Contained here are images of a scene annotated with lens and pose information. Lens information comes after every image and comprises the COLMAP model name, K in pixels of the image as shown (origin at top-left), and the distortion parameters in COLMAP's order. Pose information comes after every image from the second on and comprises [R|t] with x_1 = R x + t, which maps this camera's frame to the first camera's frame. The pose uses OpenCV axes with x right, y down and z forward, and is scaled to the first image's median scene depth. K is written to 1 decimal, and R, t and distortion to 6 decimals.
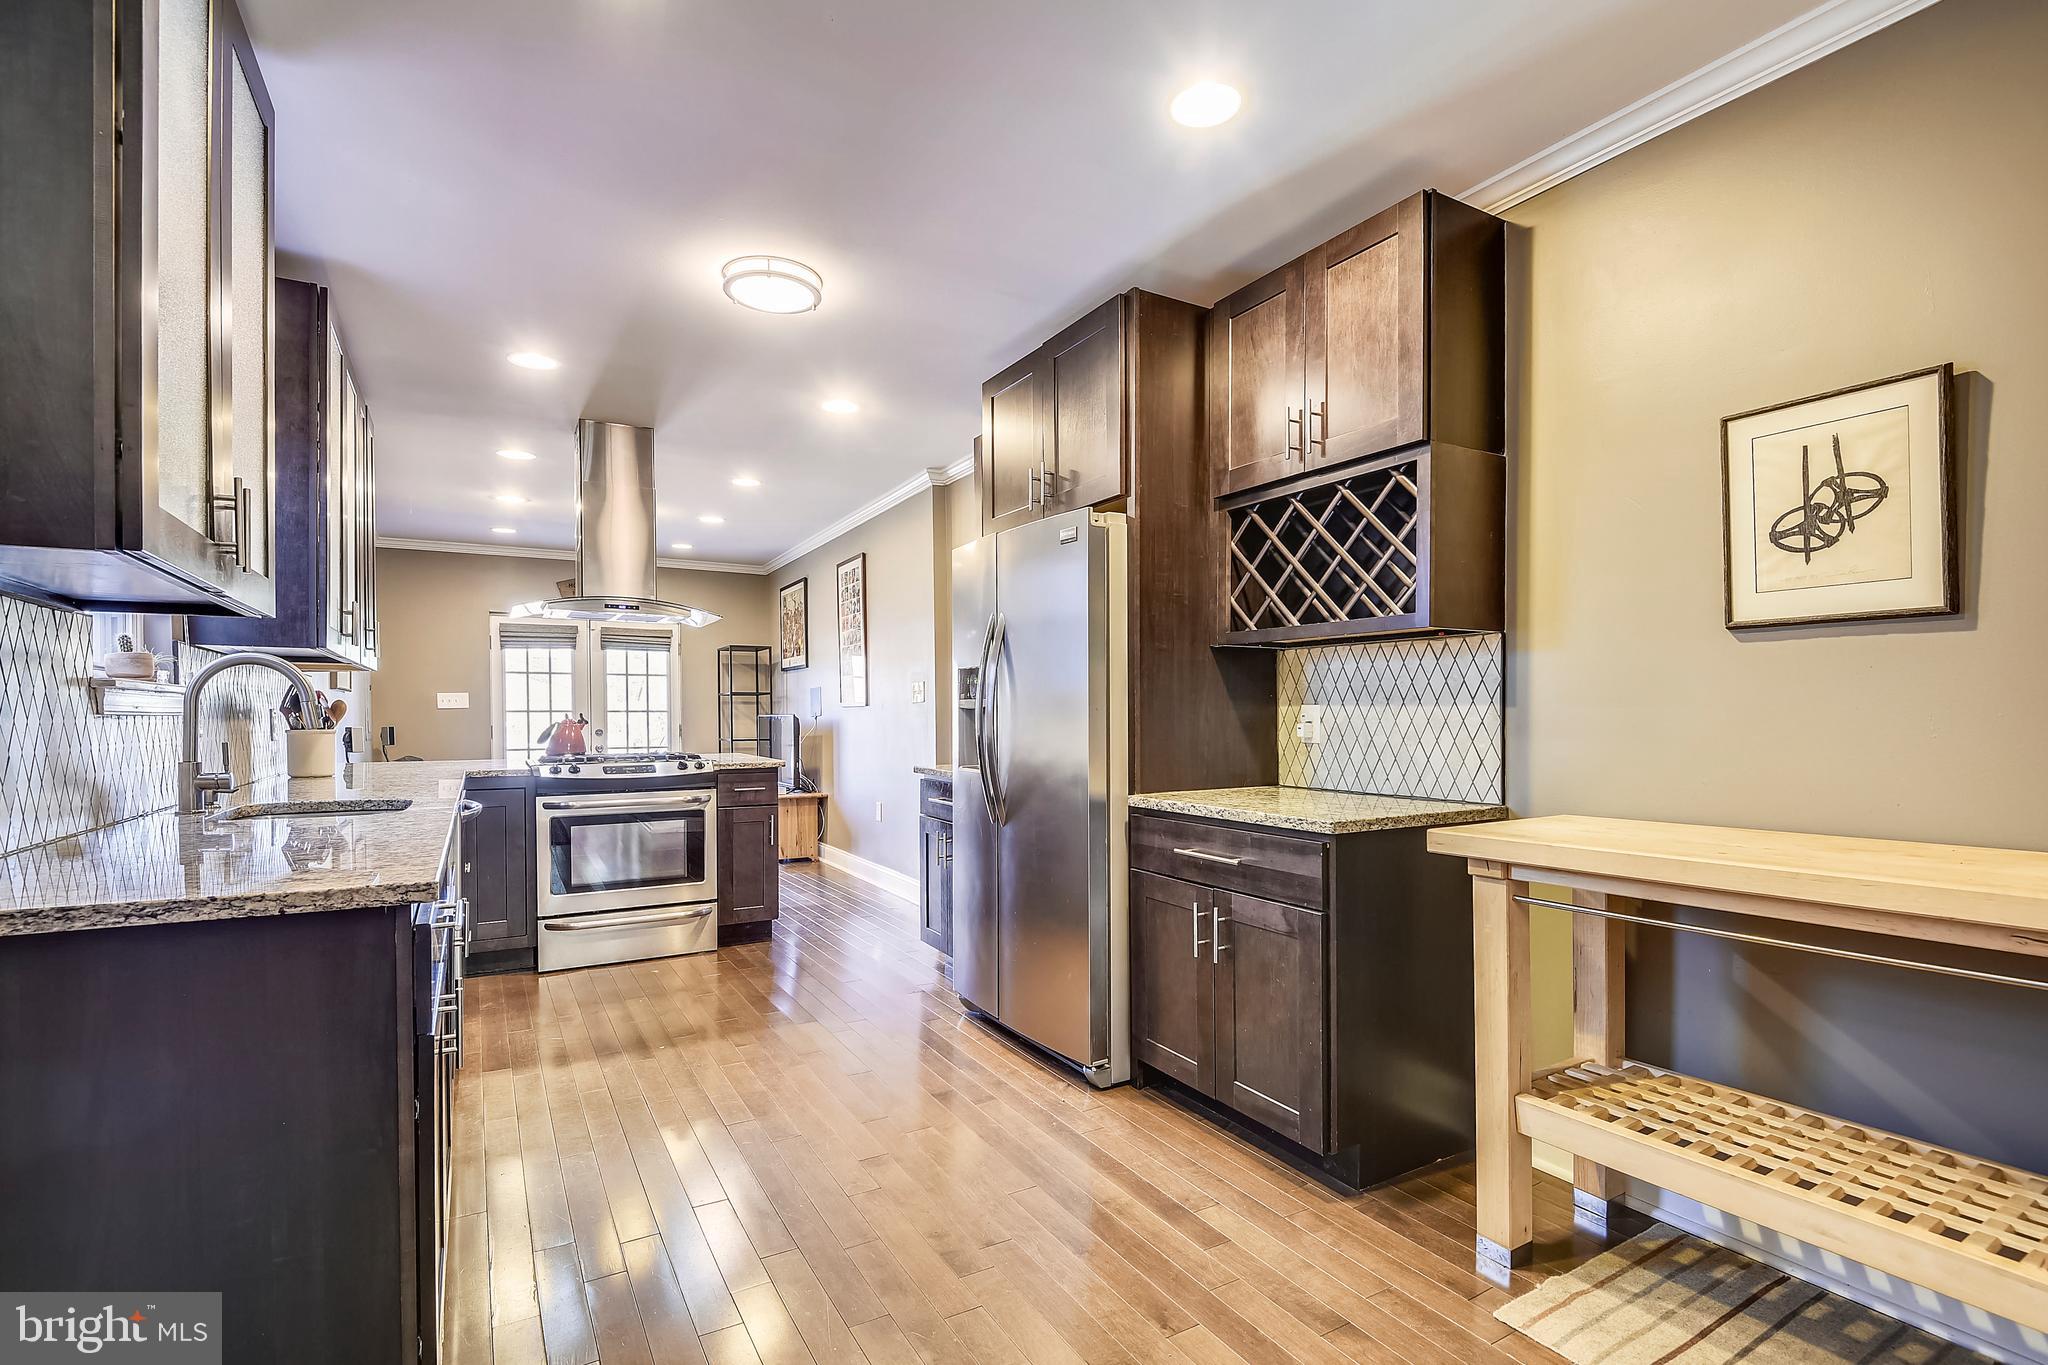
lens RADIAL K [[936.6, 0, 1018.7], [0, 936.6, 701.2], [0, 0, 1]] dist [0.001833, -0.001344]
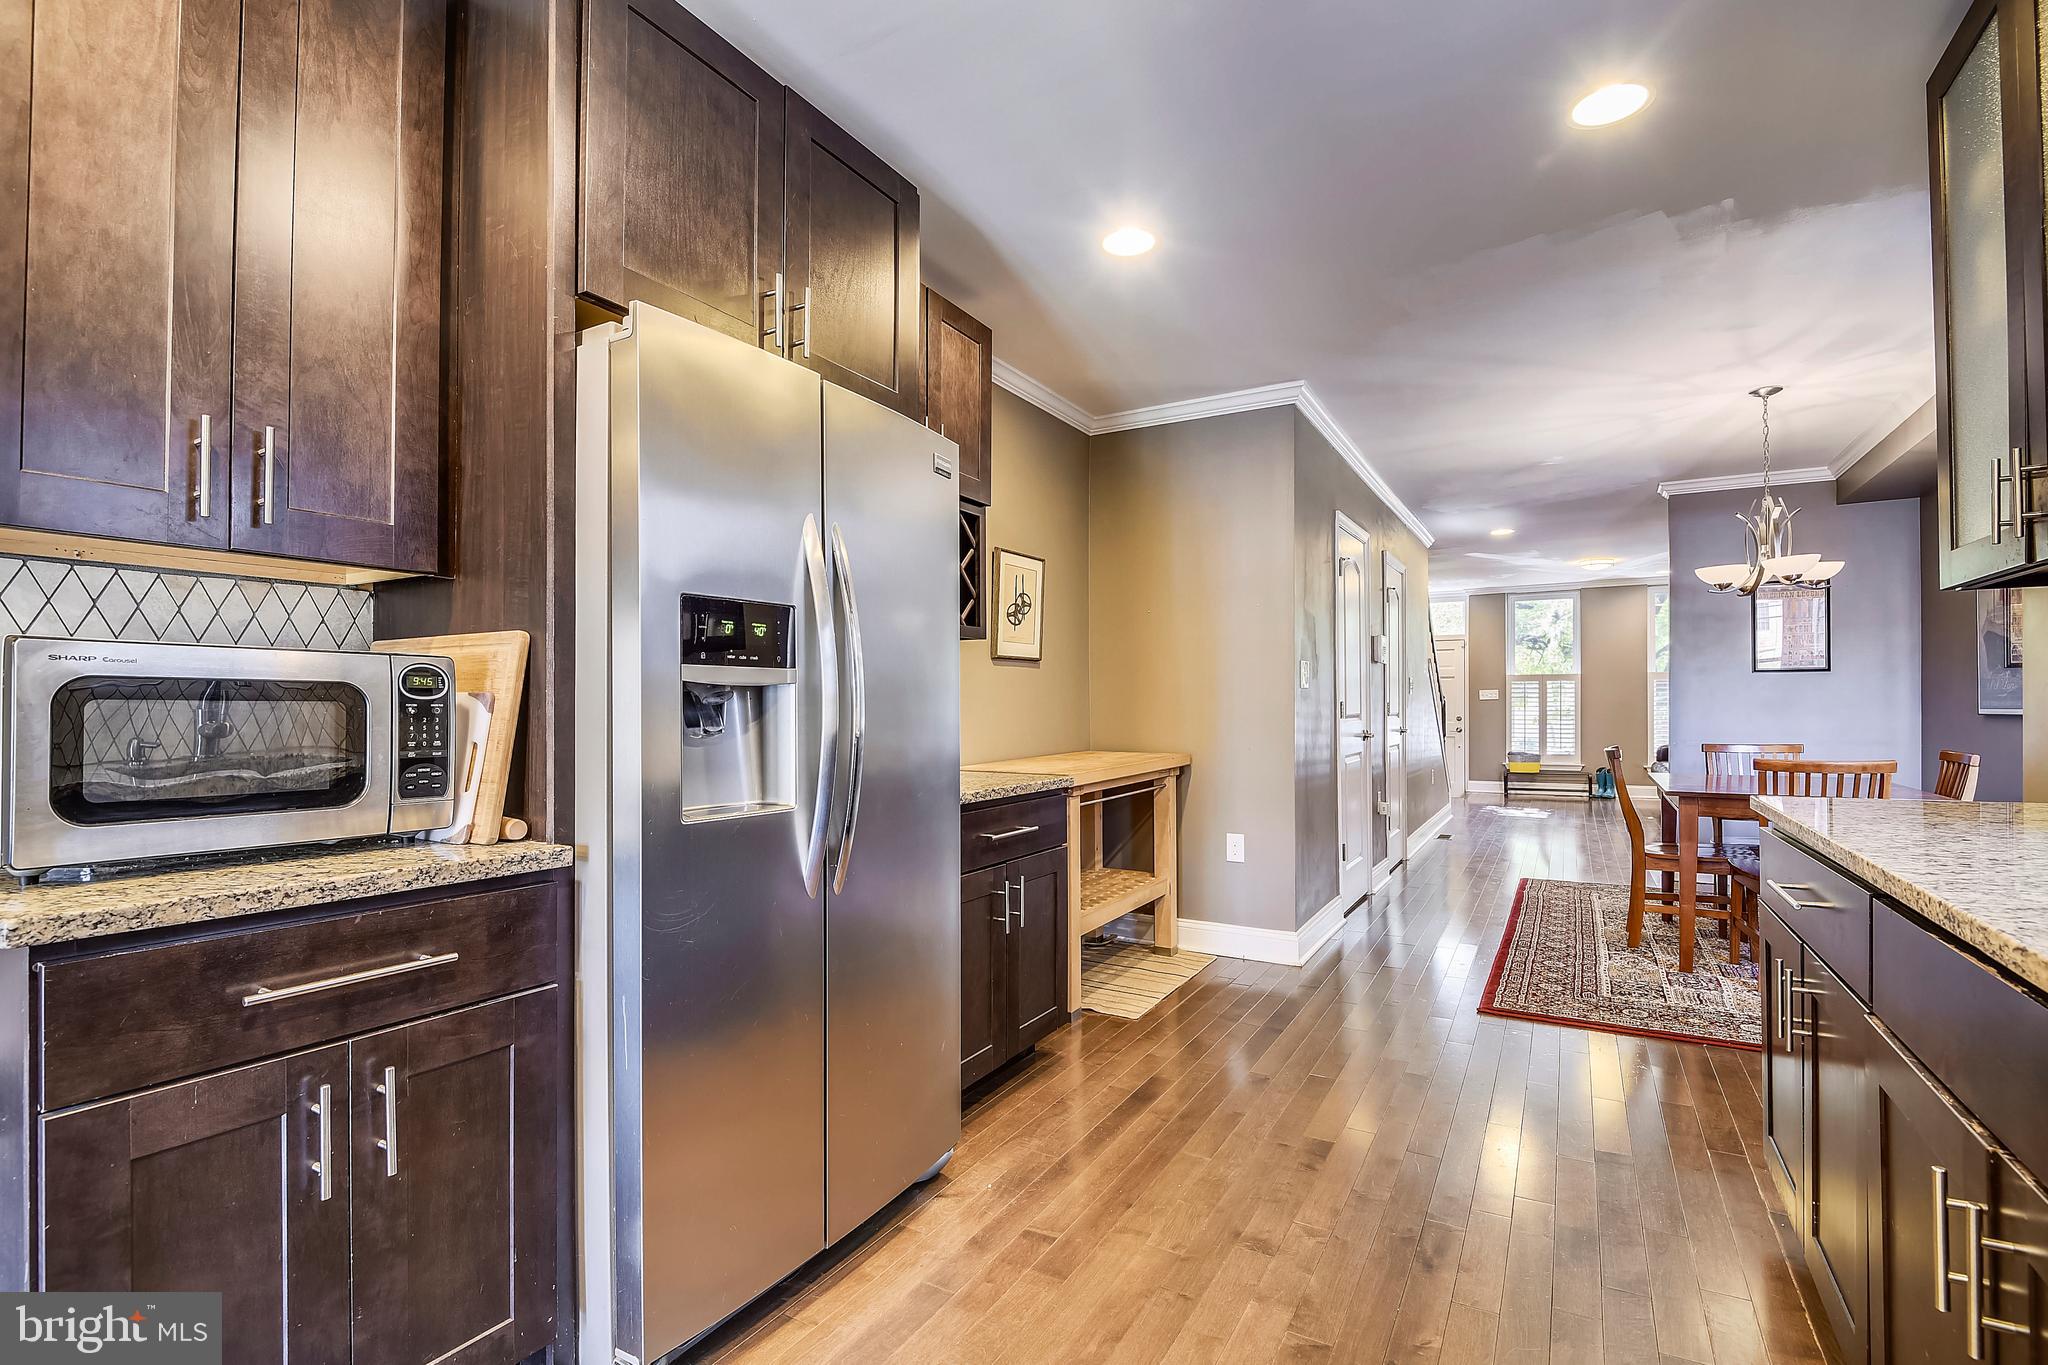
lens RADIAL K [[936.6, 0, 1010.3], [0, 936.6, 702.1], [0, 0, 1]] dist [0.001833, -0.001344]
pose [[-0.493196, 0.015081, 0.869787, -0.965332], [0.000045, 0.999850, -0.017311, 0.047820], [-0.869918, -0.008499, -0.493123, 2.034672]]
